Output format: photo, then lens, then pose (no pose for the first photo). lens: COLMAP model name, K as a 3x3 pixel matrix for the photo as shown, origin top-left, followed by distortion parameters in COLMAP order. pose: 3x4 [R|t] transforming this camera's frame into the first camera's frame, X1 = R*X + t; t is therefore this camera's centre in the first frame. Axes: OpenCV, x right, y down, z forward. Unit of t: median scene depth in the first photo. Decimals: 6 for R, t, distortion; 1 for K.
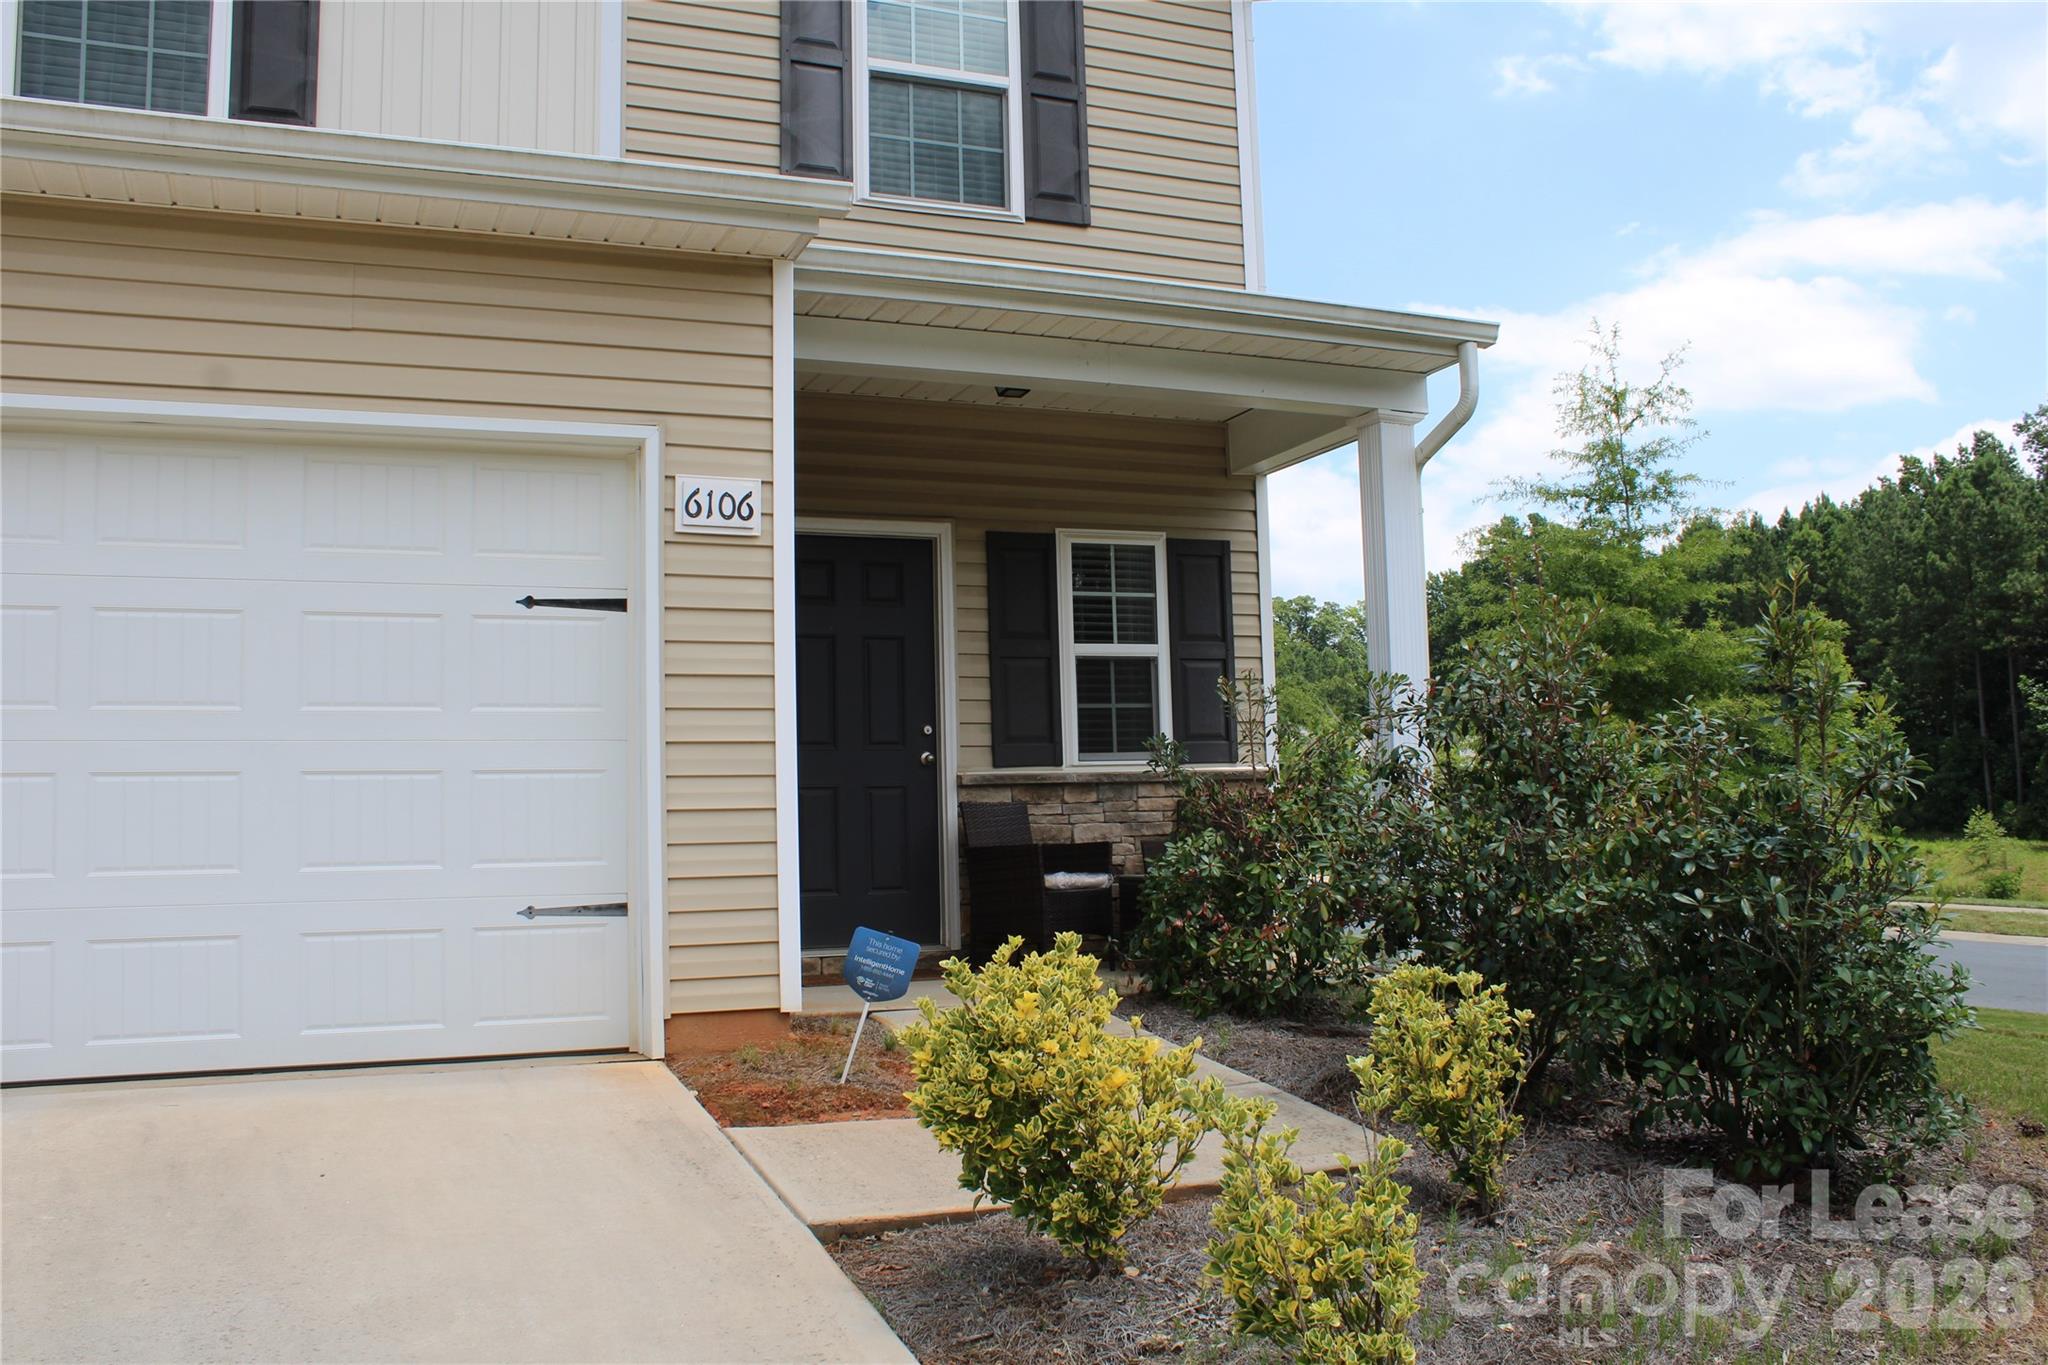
lens RADIAL K [[1698.2, 0, 1024.0], [0, 1698.2, 682.5], [0, 0, 1]] dist [-0.184710, 0.159747]
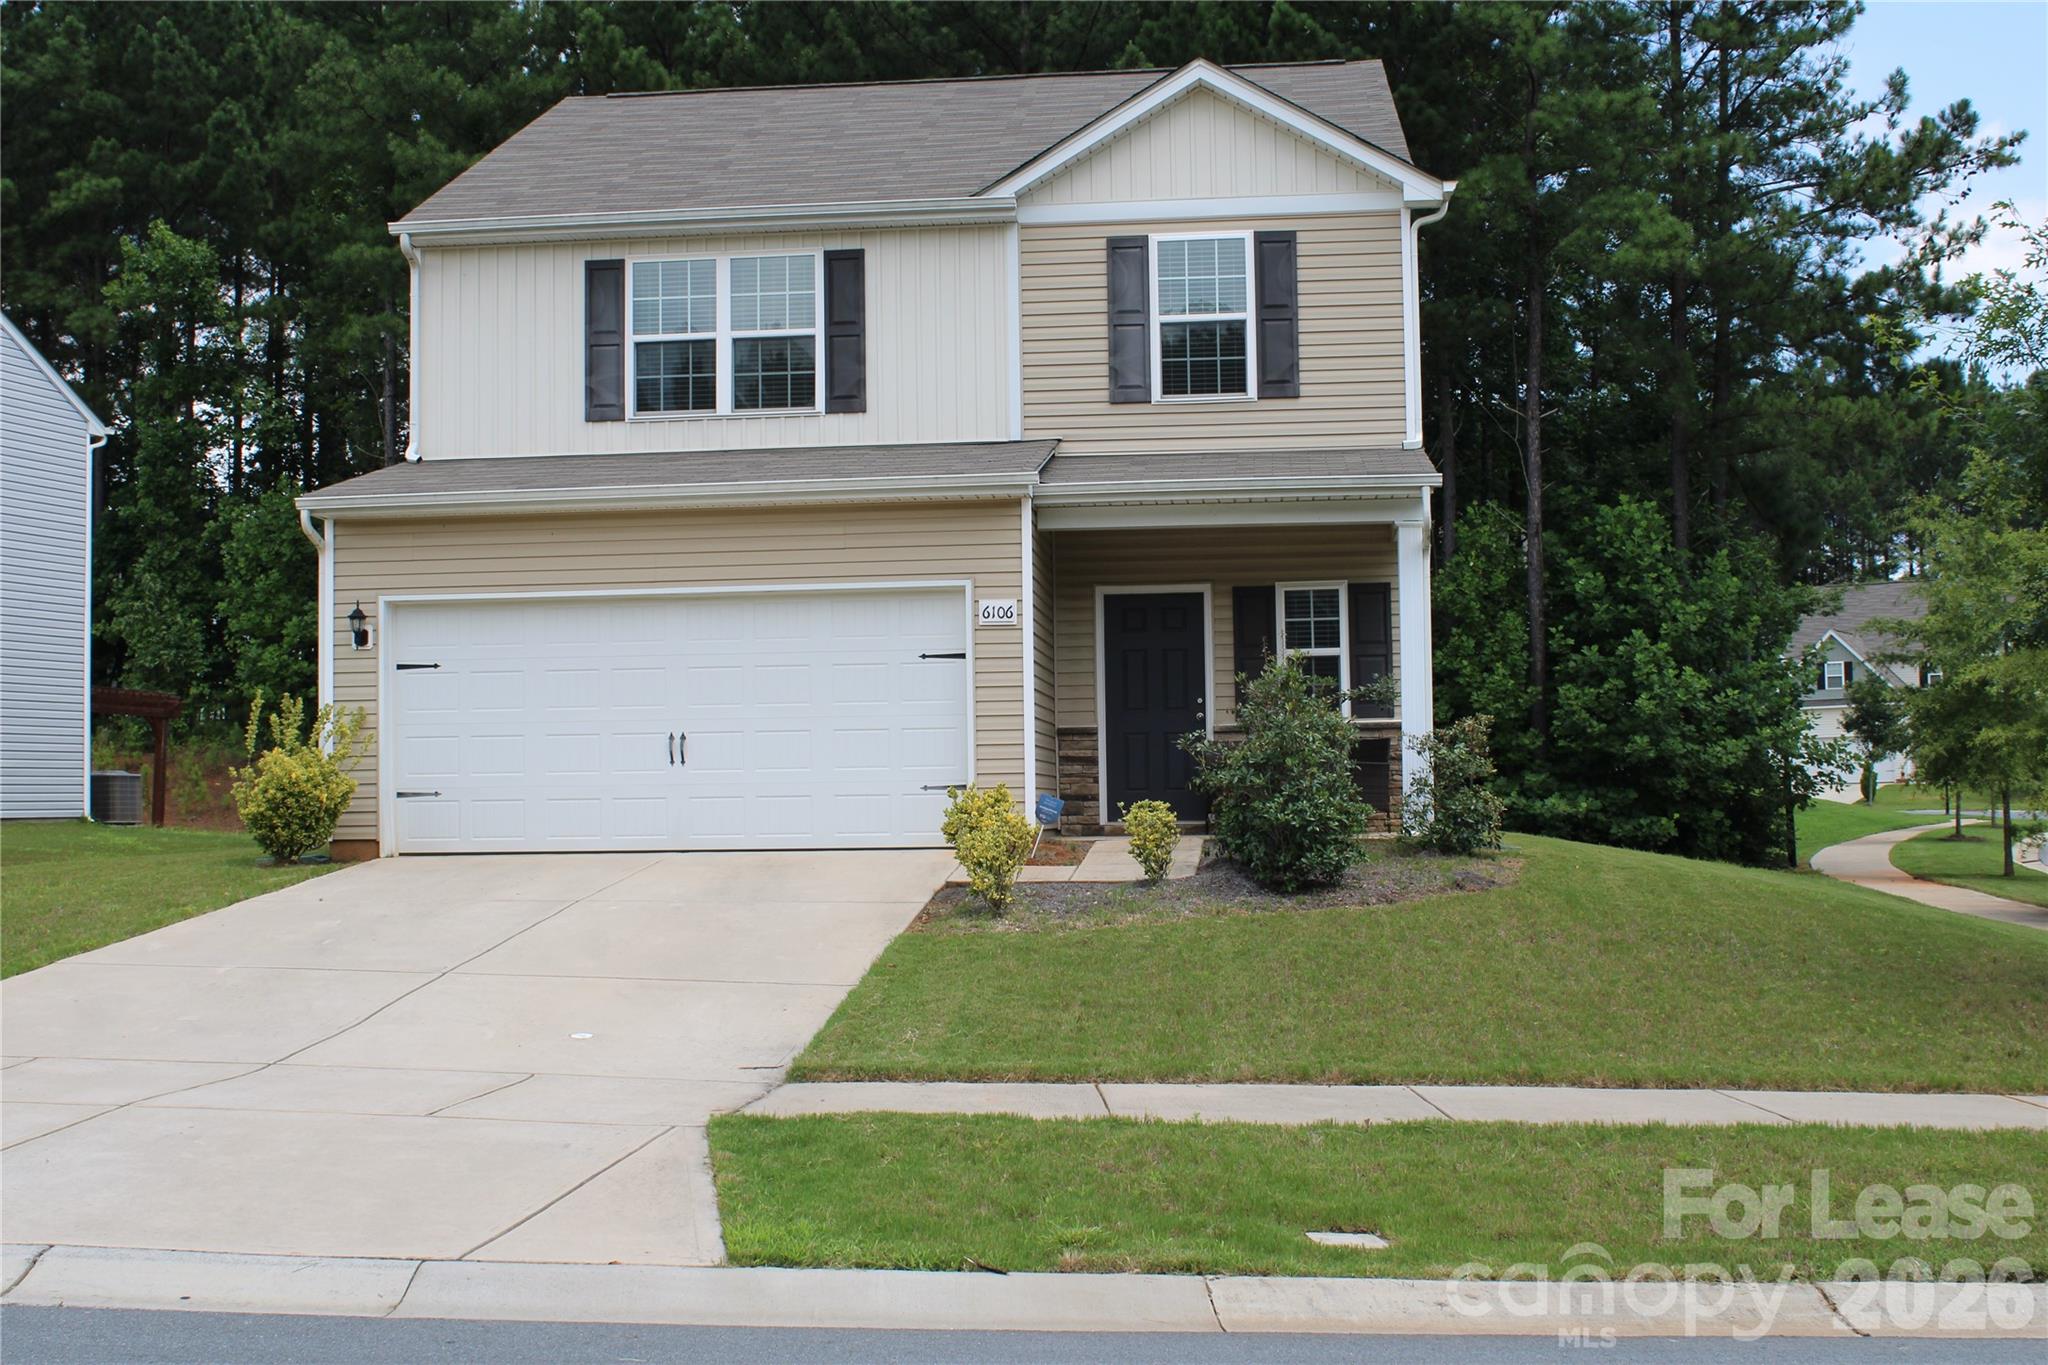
lens RADIAL K [[2418.2, 0, 1097.7], [0, 2418.2, 680.6], [0, 0, 1]] dist [-0.094064, -0.002025]
pose [[0.885916, -0.010217, -0.463732, 0.963907], [0.031700, 0.998753, 0.038556, -0.088692], [0.462760, -0.048858, 0.885136, -1.221204]]
